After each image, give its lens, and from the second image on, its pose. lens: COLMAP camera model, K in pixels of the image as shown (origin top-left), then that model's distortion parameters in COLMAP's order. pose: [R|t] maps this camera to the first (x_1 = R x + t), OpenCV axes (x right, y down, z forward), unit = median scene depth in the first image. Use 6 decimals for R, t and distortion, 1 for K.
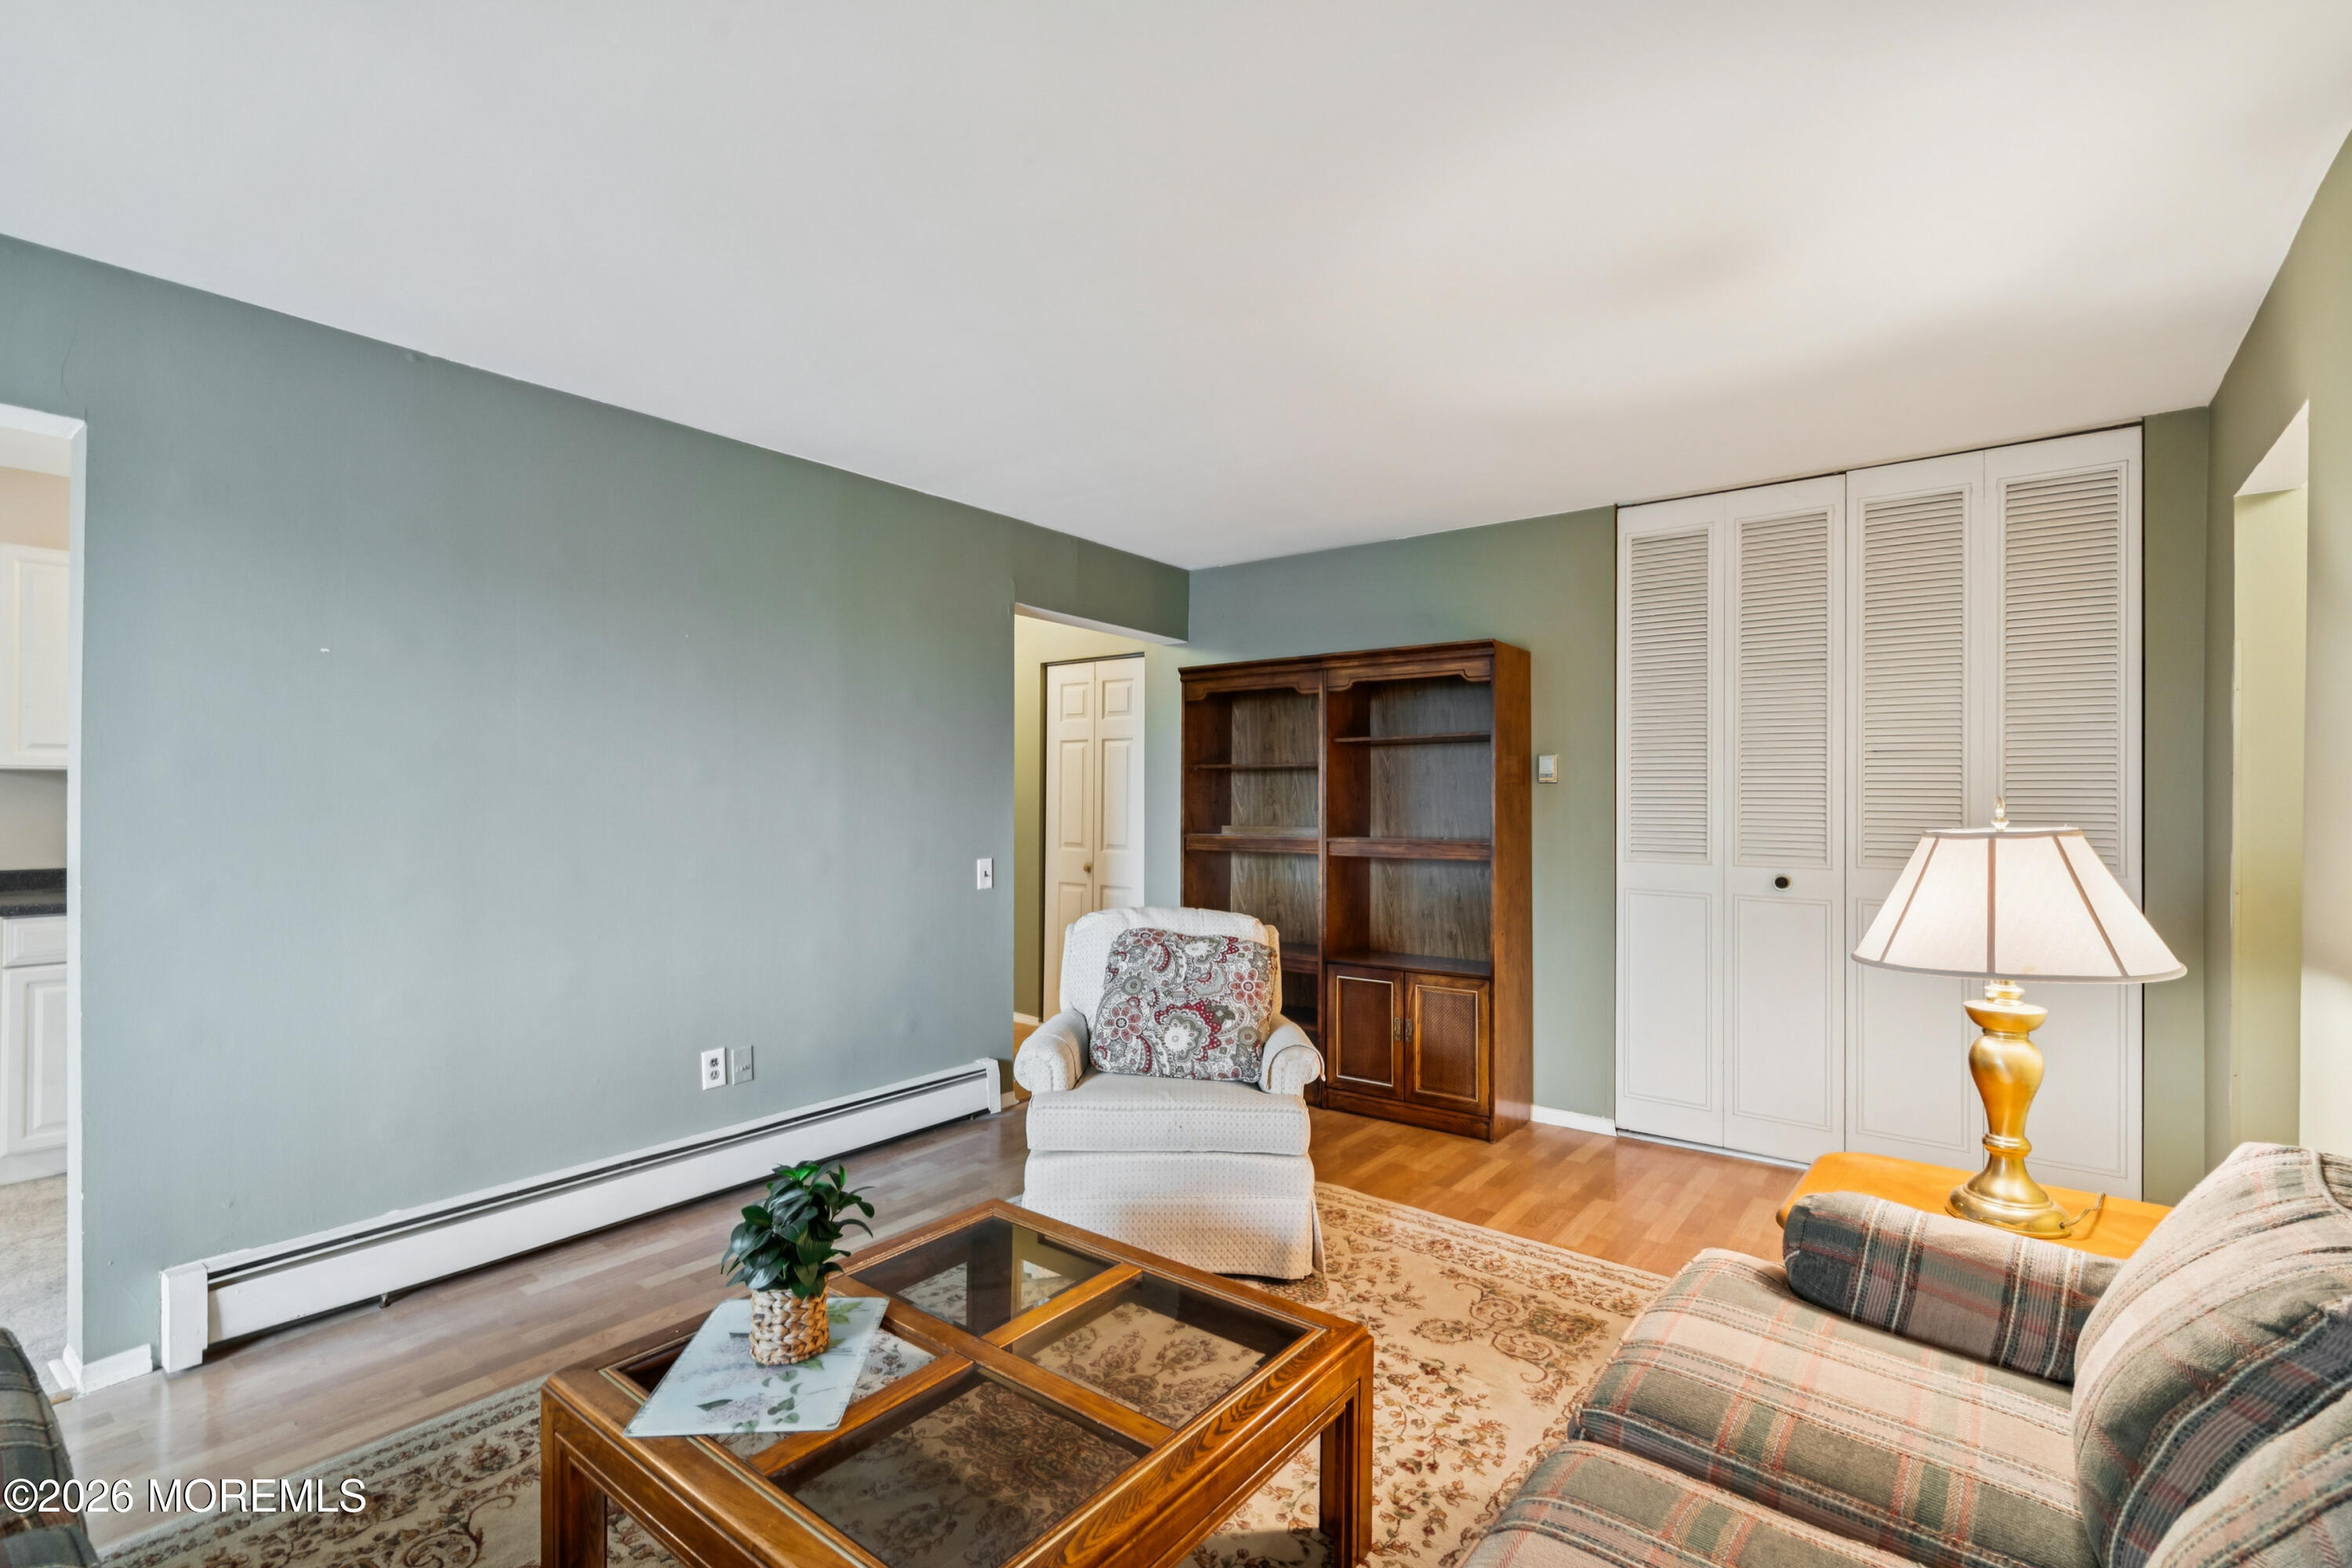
lens RADIAL K [[1066.1, 0, 1186.5], [0, 1066.1, 785.0], [0, 0, 1]] dist [-0.004518, 0.003637]
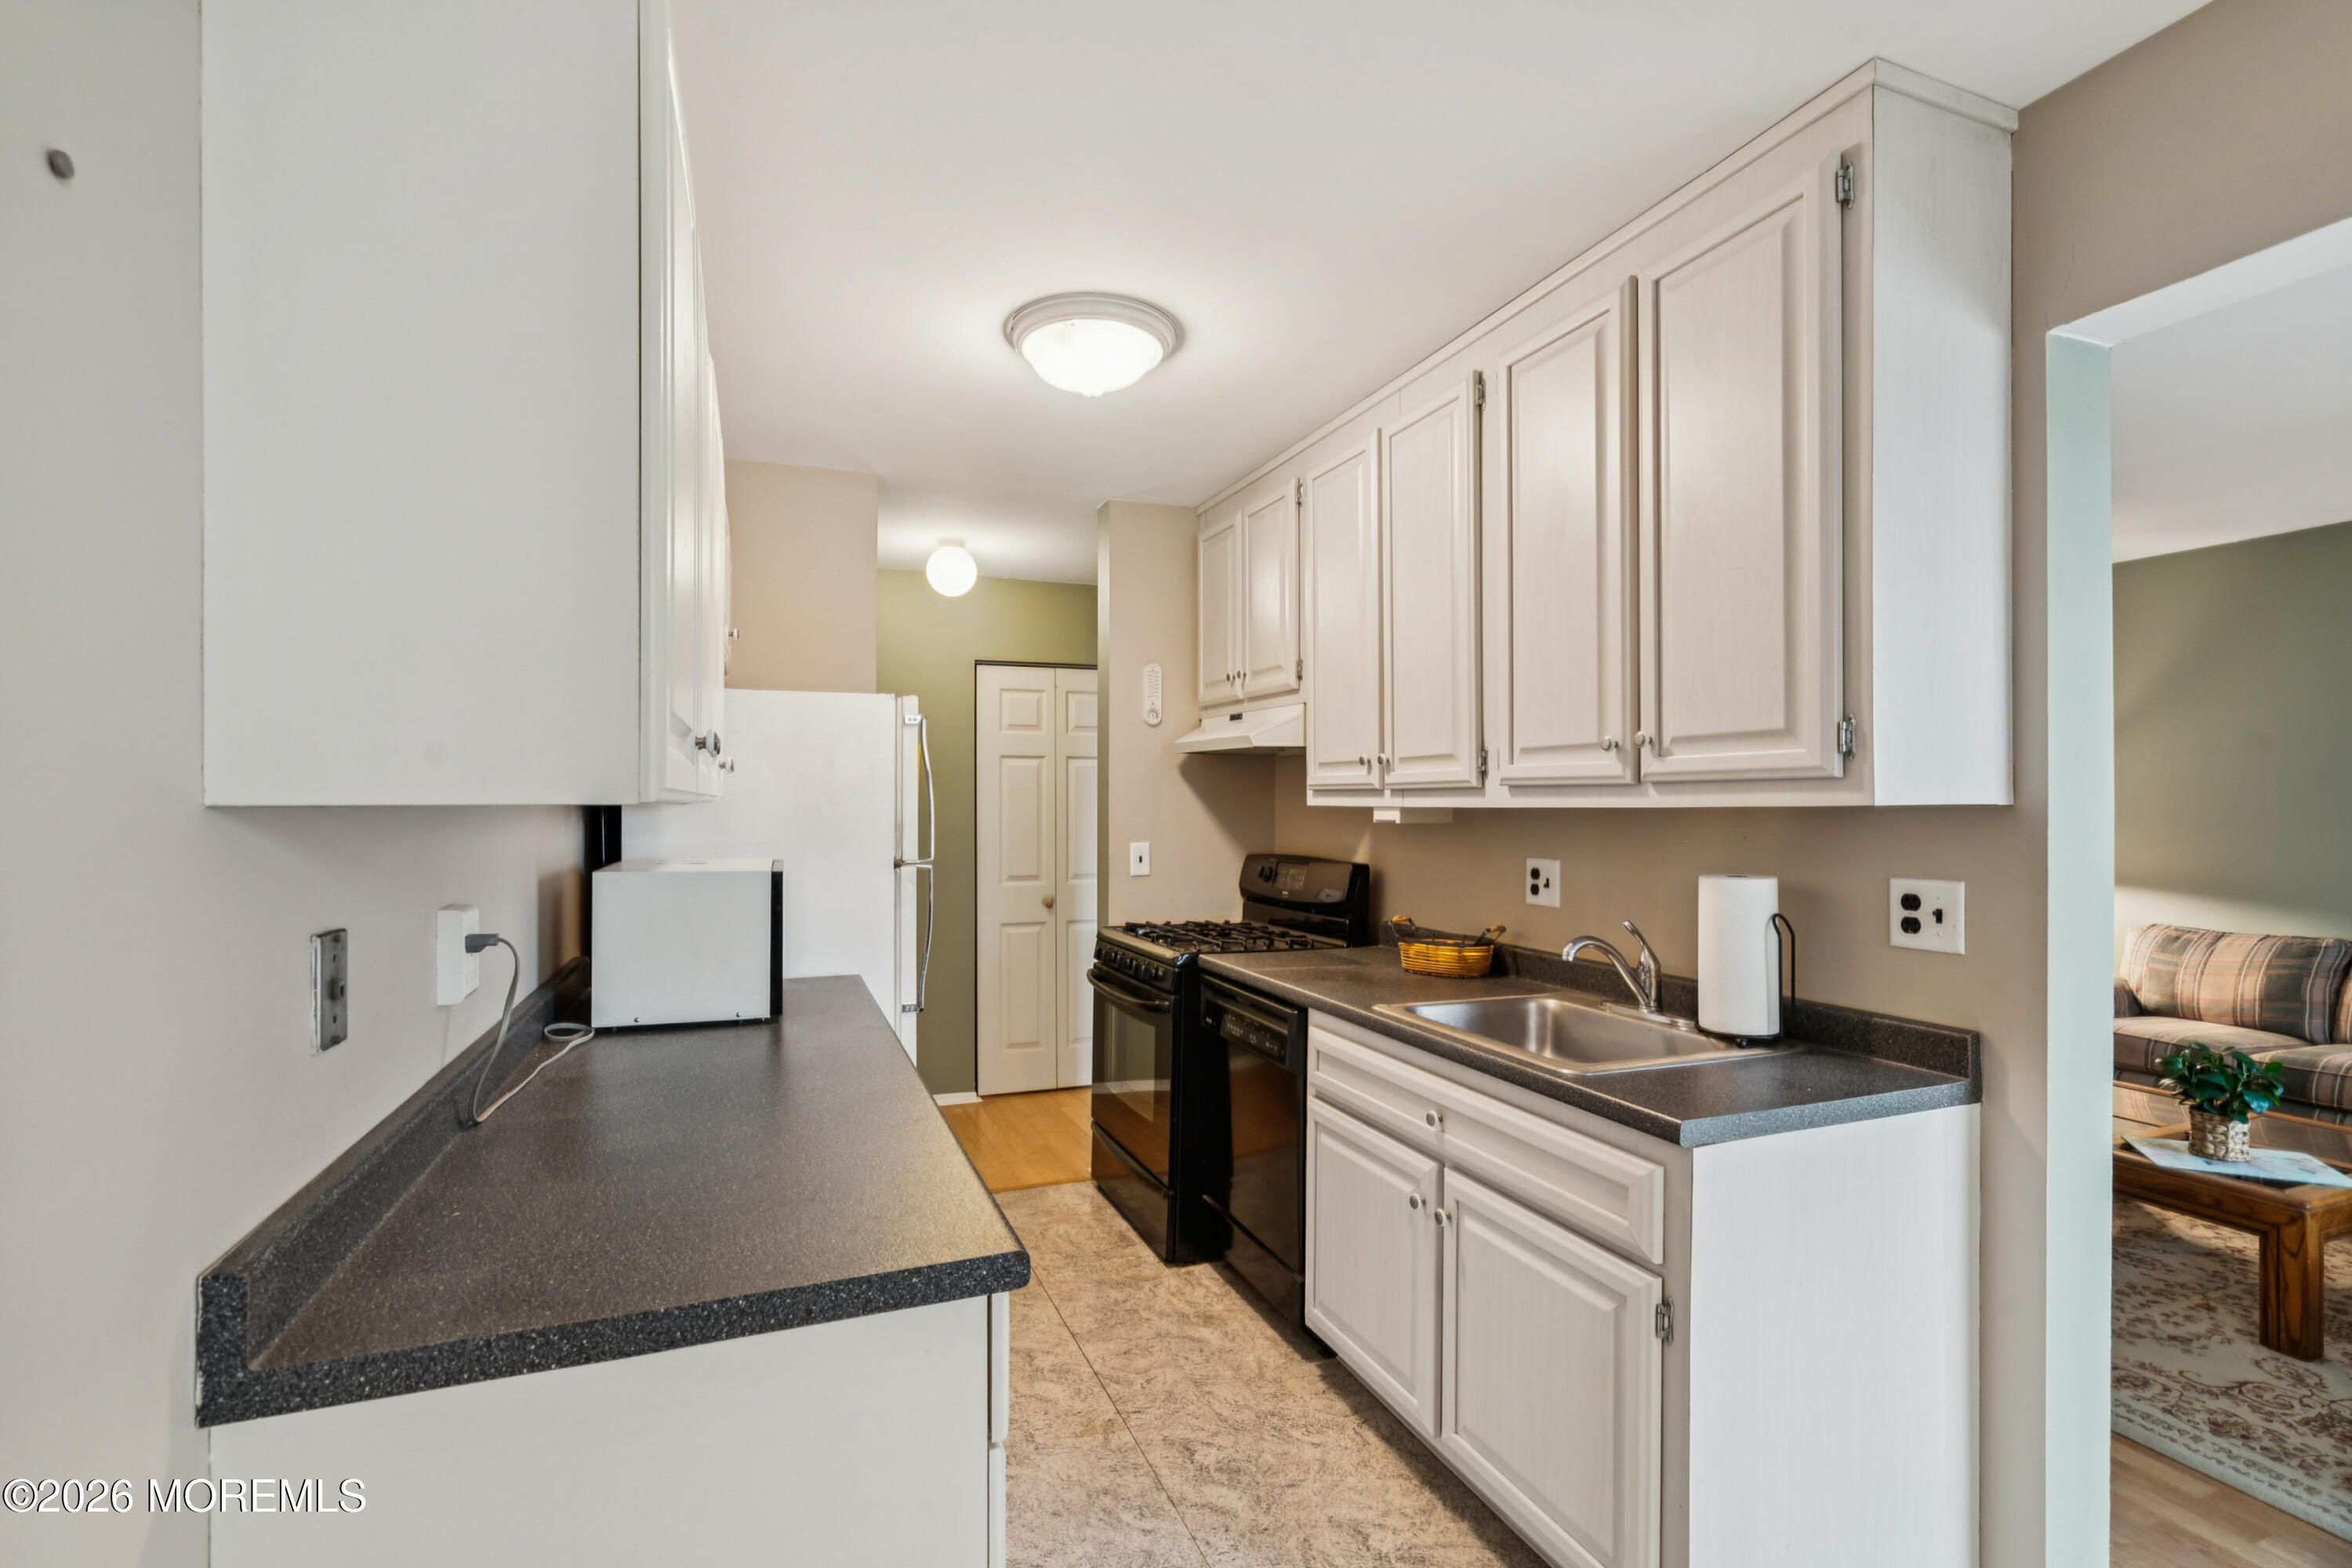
lens RADIAL K [[1066.1, 0, 1184.1], [0, 1066.1, 790.6], [0, 0, 1]] dist [-0.004518, 0.003637]
pose [[0.496938, 0.002655, 0.867782, -1.291983], [-0.001838, 0.999996, -0.002007, -0.020456], [-0.867784, -0.000598, 0.496941, 0.767694]]
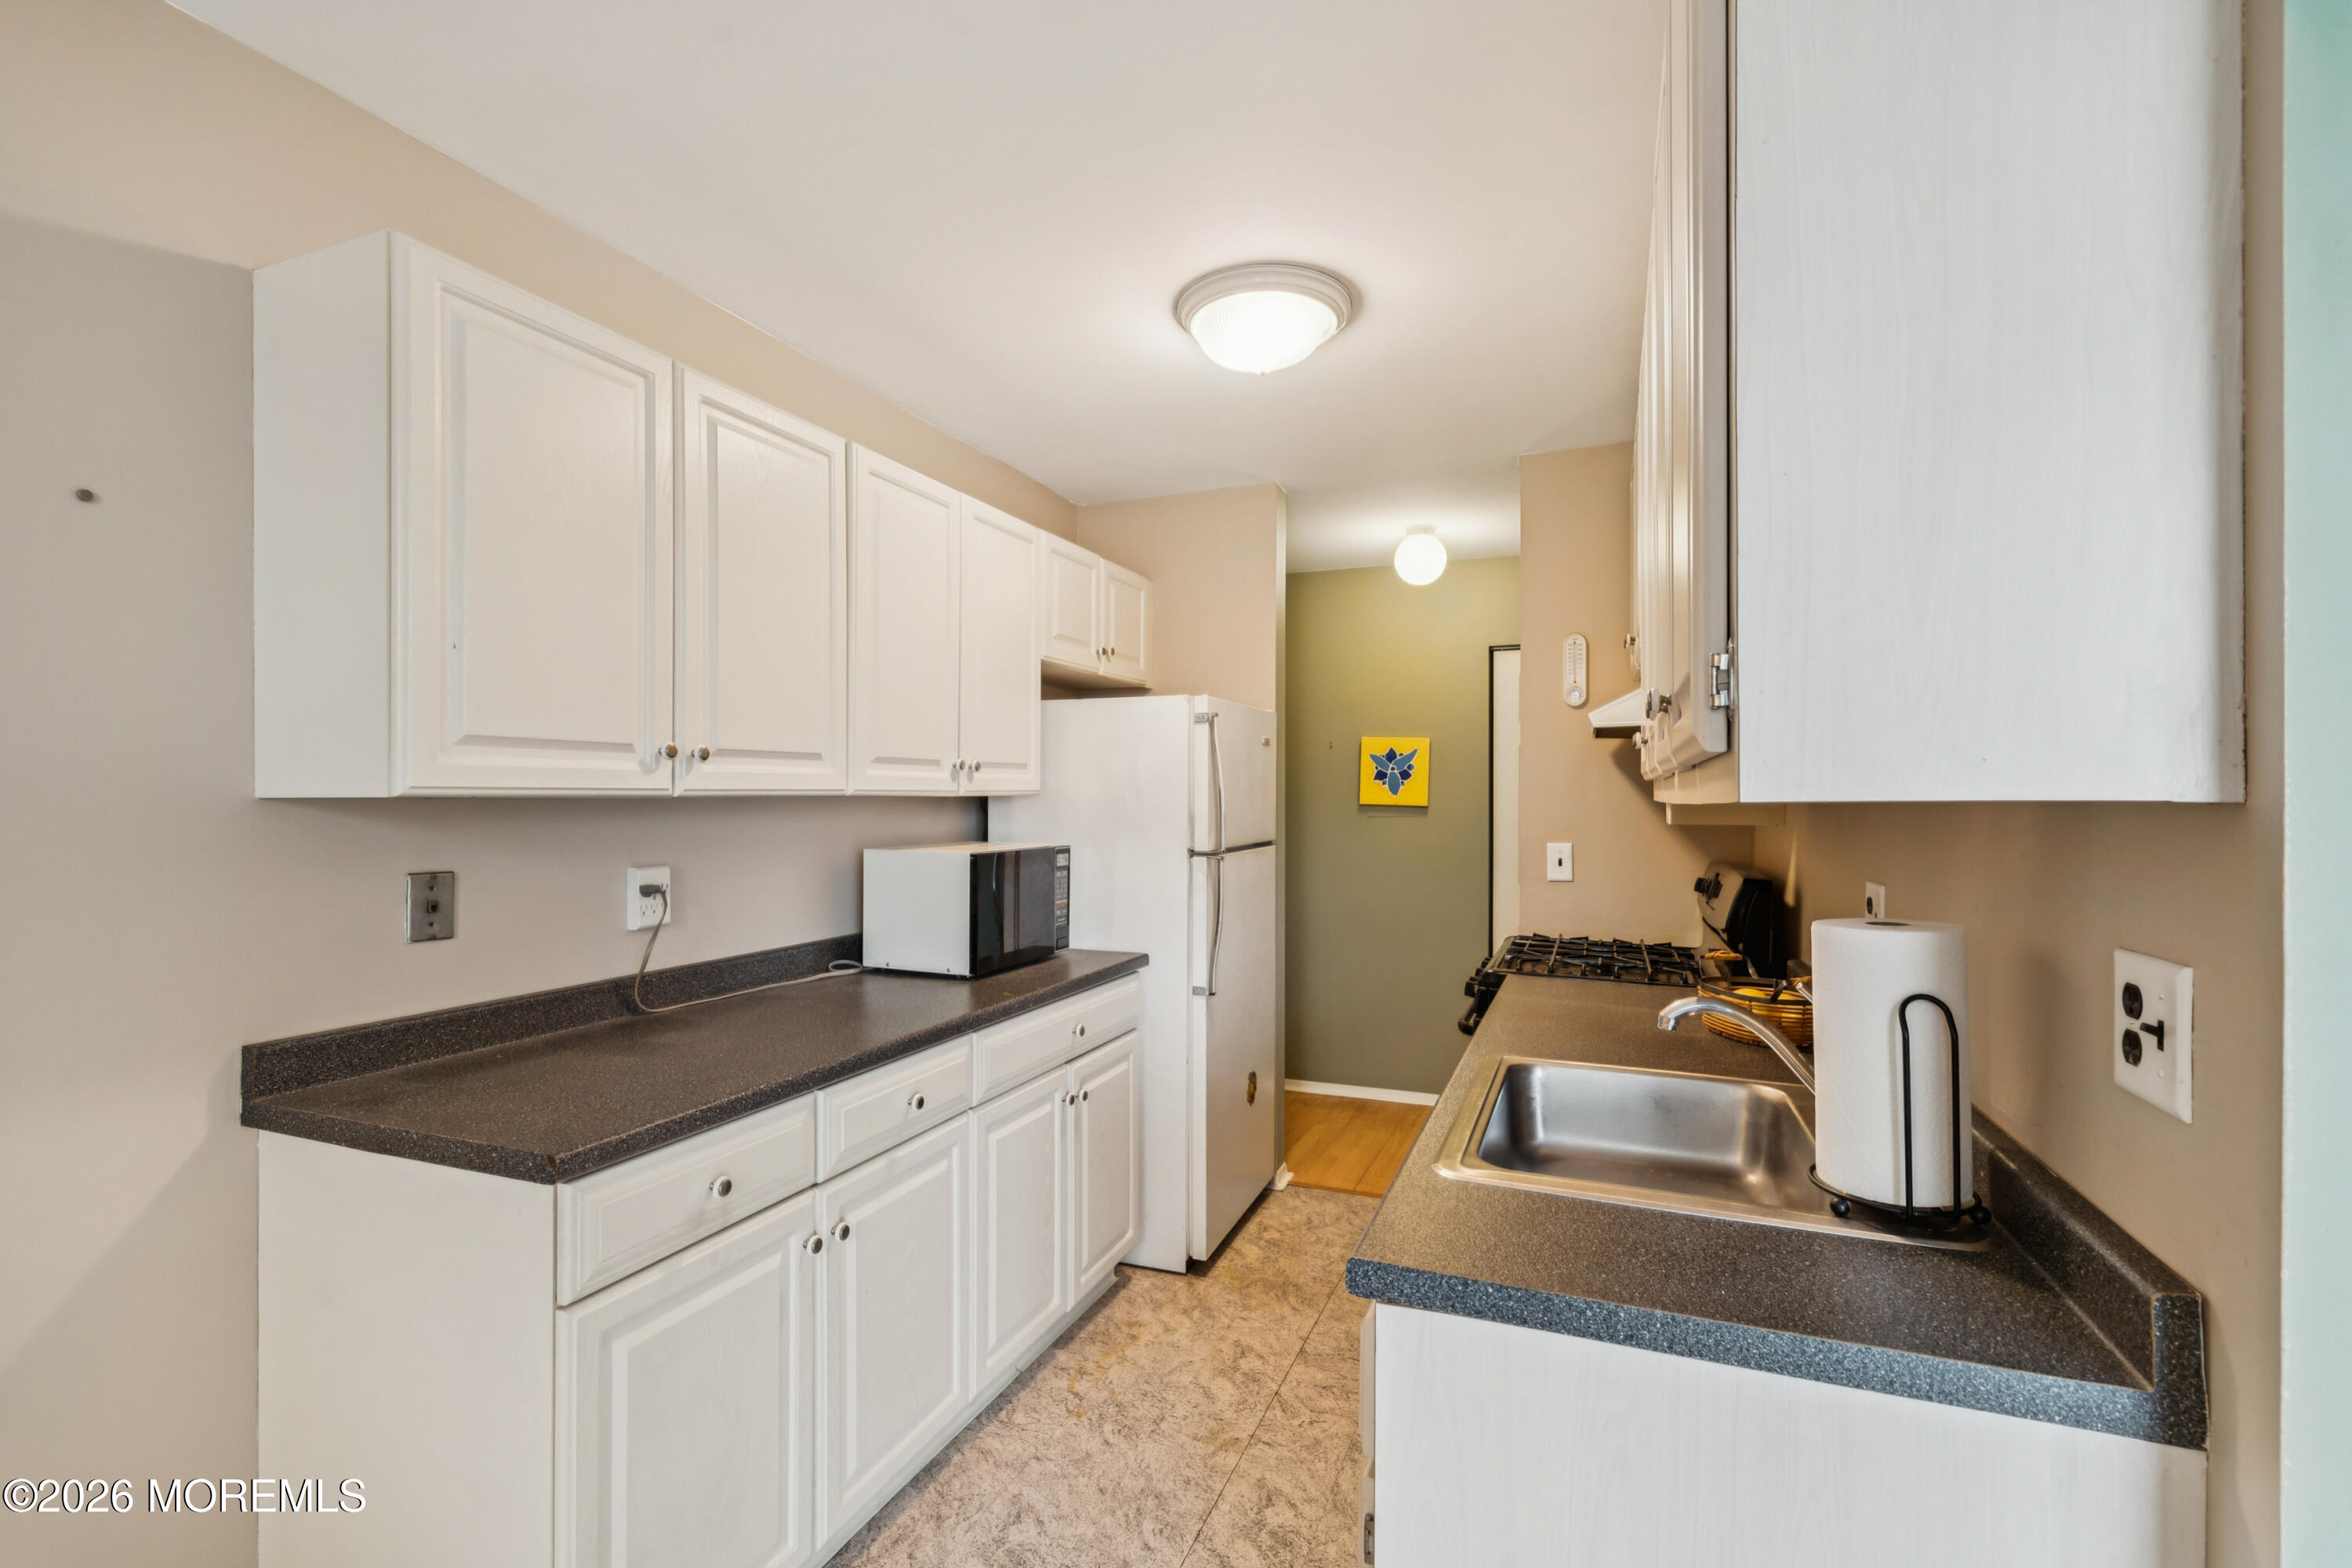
lens RADIAL K [[1066.1, 0, 1198.4], [0, 1066.1, 787.8], [0, 0, 1]] dist [-0.004518, 0.003637]
pose [[0.957640, -0.003912, 0.287941, -0.942705], [0.004152, 0.999991, -0.000221, -0.019506], [-0.287938, 0.001407, 0.957648, 0.532509]]
